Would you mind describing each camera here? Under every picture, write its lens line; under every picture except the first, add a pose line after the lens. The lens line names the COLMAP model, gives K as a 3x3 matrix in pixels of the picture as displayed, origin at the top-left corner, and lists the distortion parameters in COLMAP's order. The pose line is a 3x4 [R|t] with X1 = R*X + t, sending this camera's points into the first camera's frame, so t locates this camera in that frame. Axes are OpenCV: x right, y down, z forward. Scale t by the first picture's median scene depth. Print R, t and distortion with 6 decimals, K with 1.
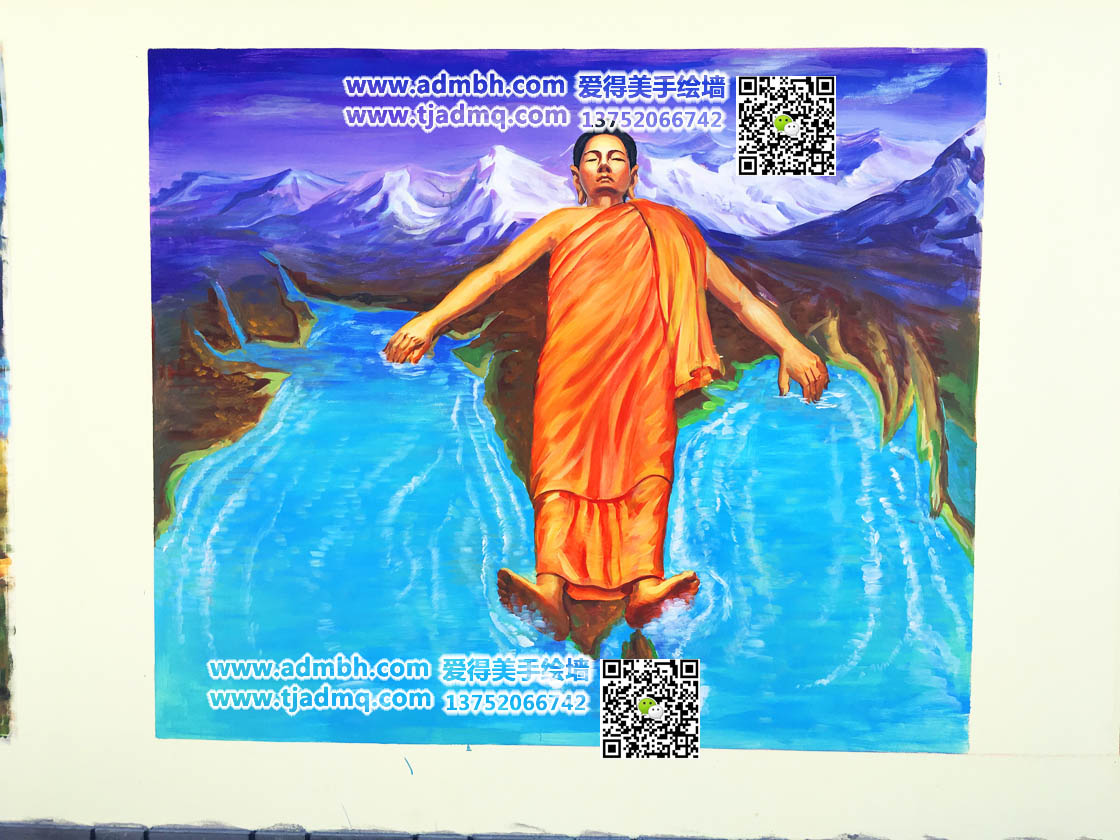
lens RADIAL K [[919.3, 0, 567.3], [0, 919.3, 410.5], [0, 0, 1]] dist [0.075999, -0.121098]
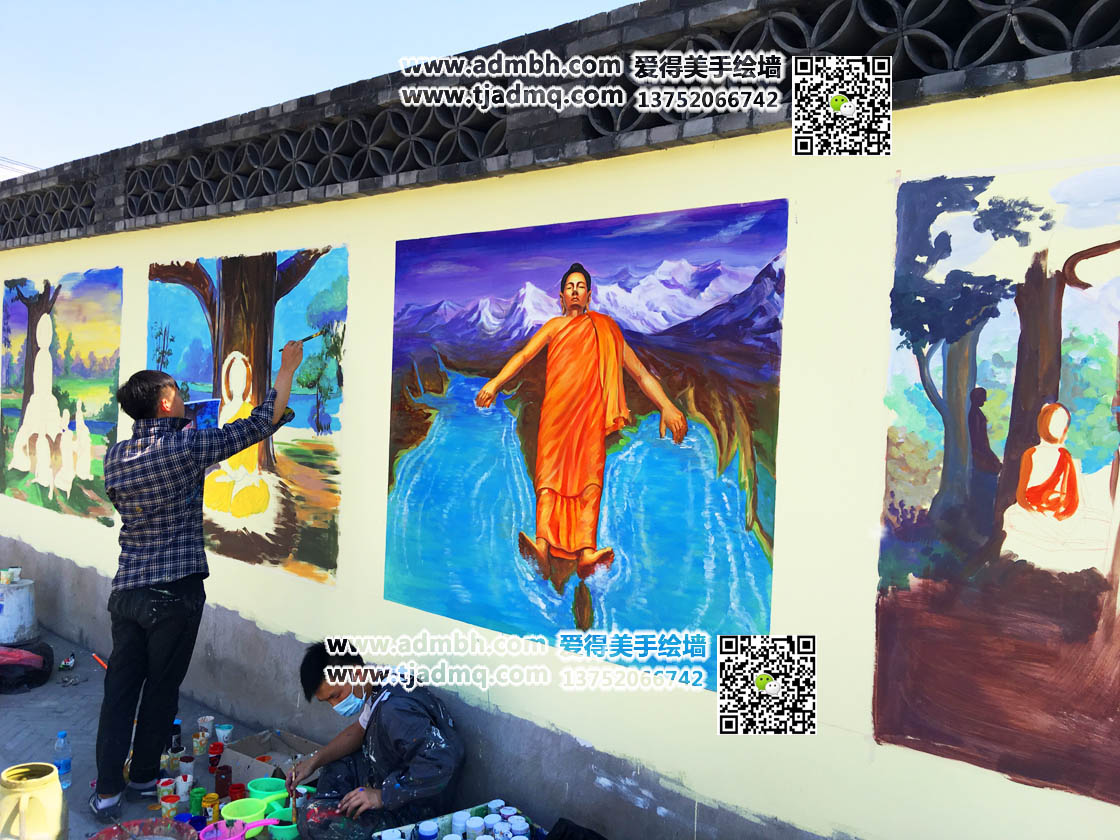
lens RADIAL K [[919.3, 0, 561.6], [0, 919.3, 396.5], [0, 0, 1]] dist [0.075999, -0.121098]
pose [[0.782921, 0.029173, -0.621437, 1.033322], [-0.049486, 0.998655, -0.015464, -0.052324], [0.620150, 0.042859, 0.783311, -0.281374]]
